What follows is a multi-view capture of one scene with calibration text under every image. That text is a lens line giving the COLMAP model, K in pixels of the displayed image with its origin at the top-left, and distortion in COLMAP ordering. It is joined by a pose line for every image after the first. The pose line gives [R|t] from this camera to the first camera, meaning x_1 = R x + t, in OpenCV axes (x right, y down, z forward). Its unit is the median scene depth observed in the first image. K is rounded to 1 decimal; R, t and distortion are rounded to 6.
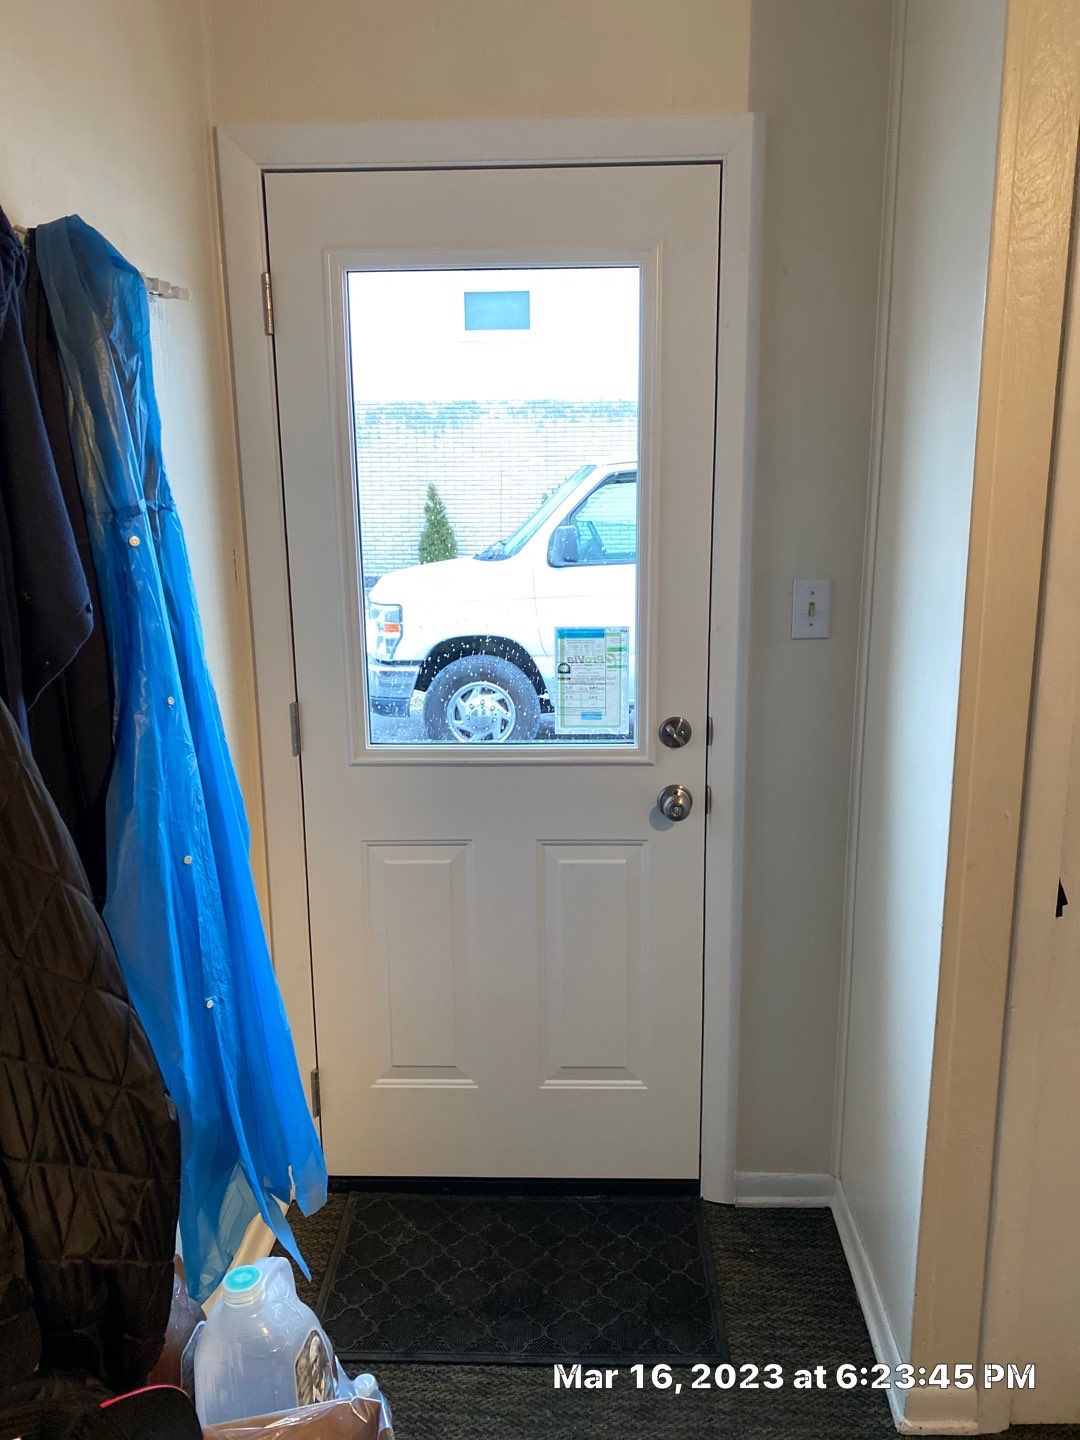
lens RADIAL K [[1123.8, 0, 548.3], [0, 1123.8, 722.8], [0, 0, 1]] dist [0.032013, -0.056216]
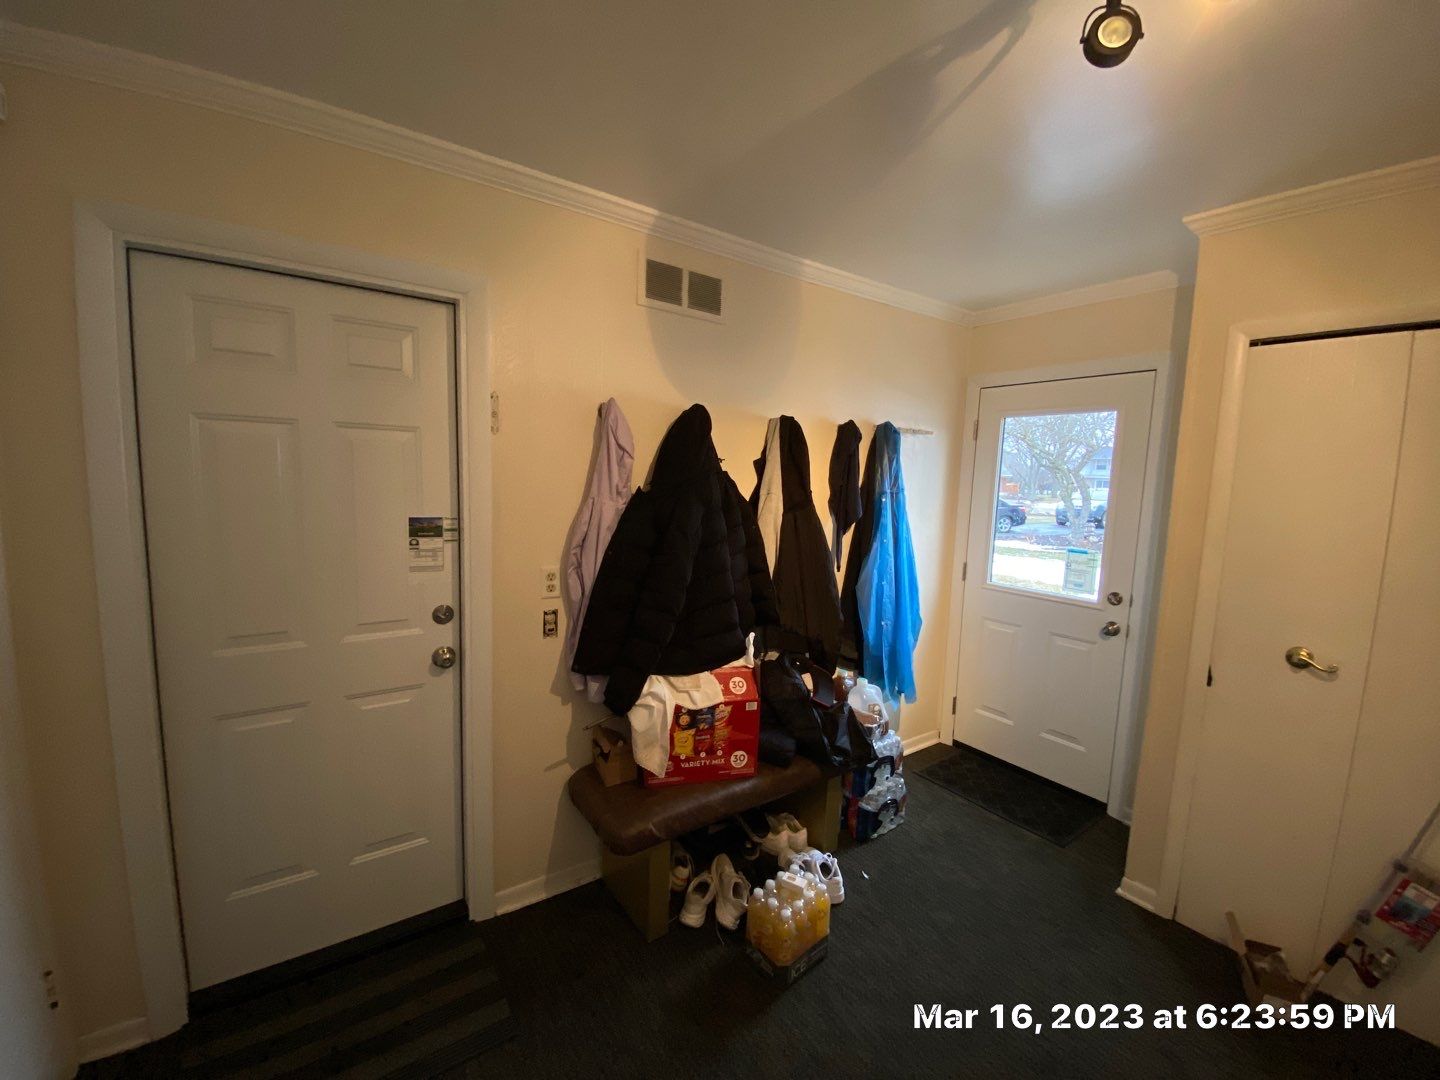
lens RADIAL K [[591.7, 0, 719.2], [0, 591.7, 541.6], [0, 0, 1]] dist [0.022903, -0.019793]
pose [[0.607060, 0.117059, -0.785986, 0.579483], [-0.209227, 0.977736, -0.015980, 0.085059], [0.766617, 0.174151, 0.618037, -0.440310]]
